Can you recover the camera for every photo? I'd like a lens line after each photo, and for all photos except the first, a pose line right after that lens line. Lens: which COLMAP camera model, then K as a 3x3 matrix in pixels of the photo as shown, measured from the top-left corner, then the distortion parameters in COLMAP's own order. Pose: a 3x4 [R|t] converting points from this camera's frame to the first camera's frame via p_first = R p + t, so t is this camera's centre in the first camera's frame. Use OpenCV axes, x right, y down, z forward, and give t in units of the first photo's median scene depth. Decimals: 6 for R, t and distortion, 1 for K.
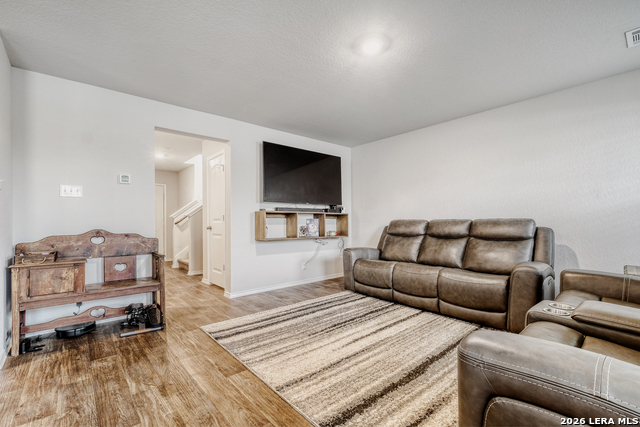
lens RADIAL K [[282.9, 0, 314.0], [0, 282.9, 217.7], [0, 0, 1]] dist [-0.002865, 0.000244]
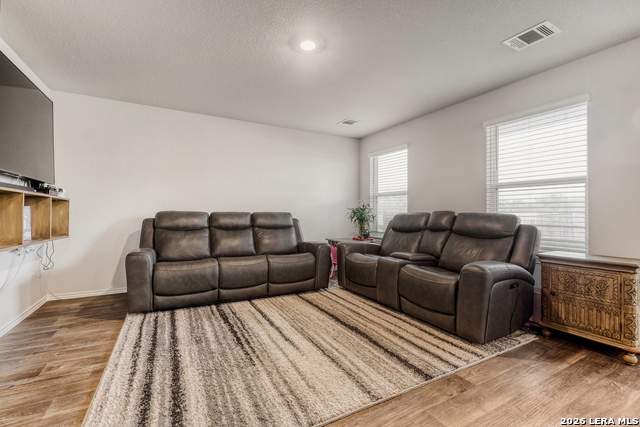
lens RADIAL K [[282.9, 0, 317.6], [0, 282.9, 213.9], [0, 0, 1]] dist [-0.002865, 0.000244]
pose [[0.191145, 0.006360, 0.981541, -0.565732], [-0.026883, 0.999638, -0.001242, 0.007016], [-0.981194, -0.026150, 0.191246, 0.540595]]
